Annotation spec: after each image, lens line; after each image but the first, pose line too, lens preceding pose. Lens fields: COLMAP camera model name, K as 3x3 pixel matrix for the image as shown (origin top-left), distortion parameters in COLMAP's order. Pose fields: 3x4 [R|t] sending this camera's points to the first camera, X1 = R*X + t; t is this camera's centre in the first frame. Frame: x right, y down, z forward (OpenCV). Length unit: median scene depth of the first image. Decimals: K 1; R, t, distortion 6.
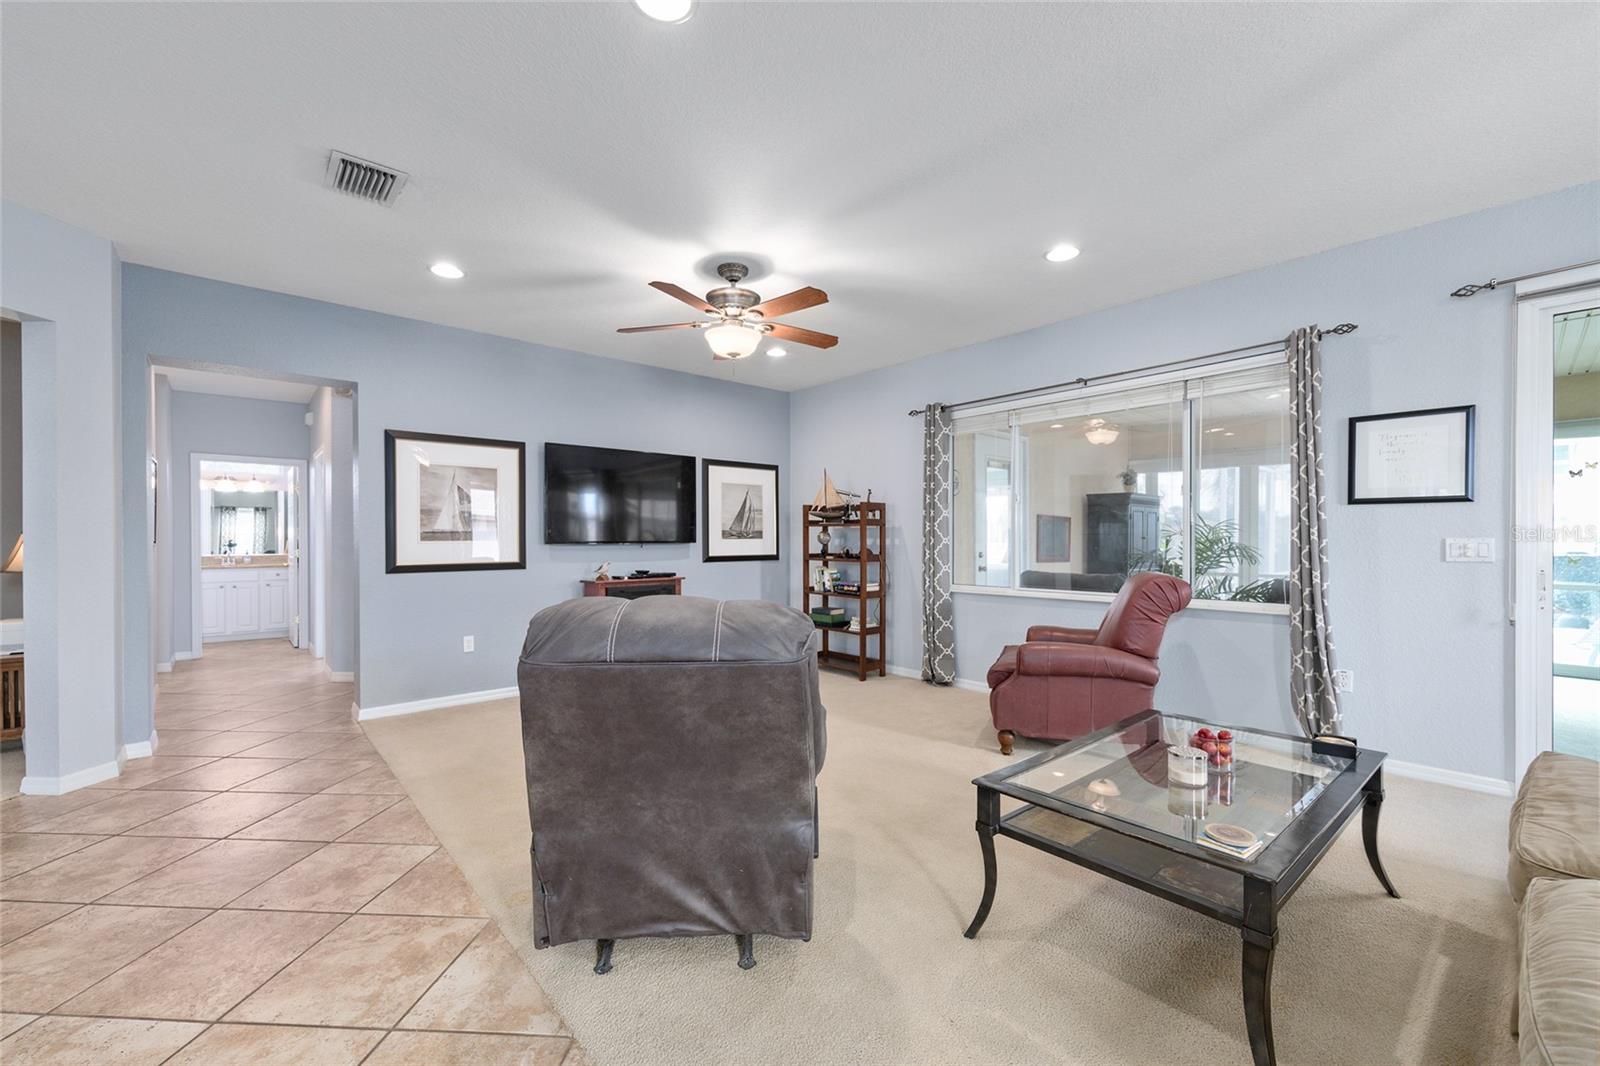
lens RADIAL K [[640.1, 0, 797.9], [0, 640.1, 542.9], [0, 0, 1]] dist [-0.001508, 0.000001]
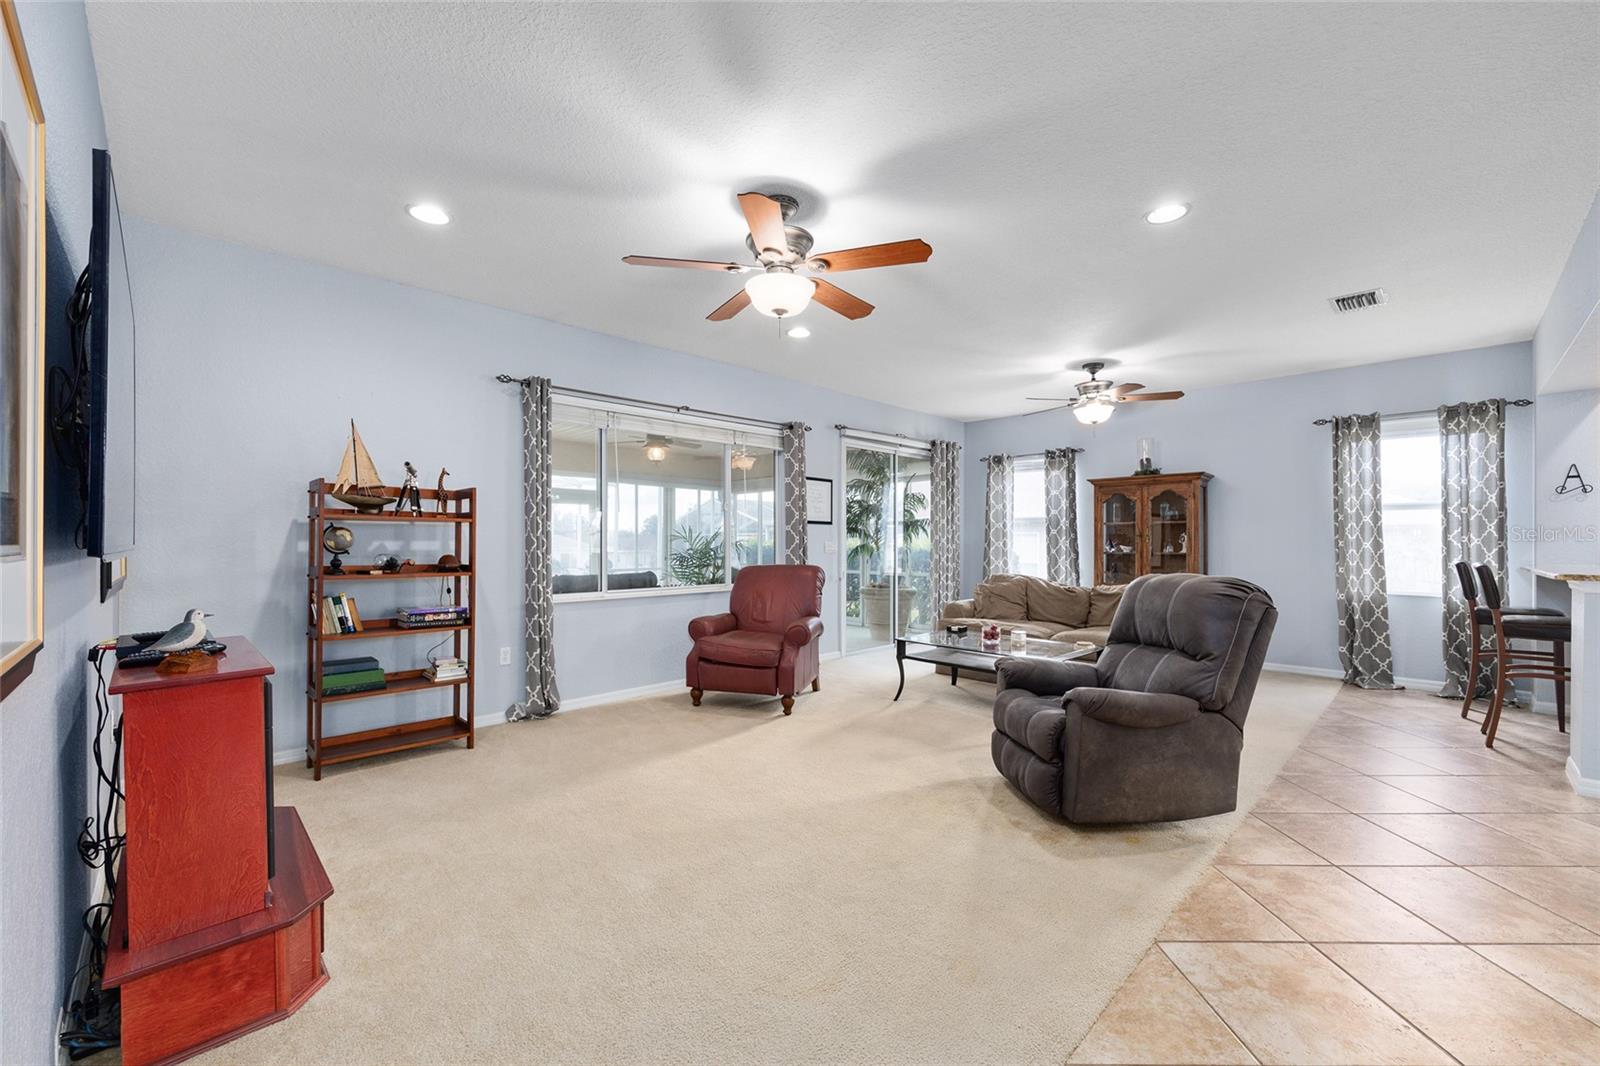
lens RADIAL K [[644.4, 0, 799.6], [0, 644.4, 536.6], [0, 0, 1]] dist [-0.000091, 0.000059]
pose [[-0.055136, 0.009516, 0.998434, -0.734098], [0.005827, 0.999941, -0.009209, -0.003367], [-0.998462, 0.005310, -0.055188, 0.823080]]
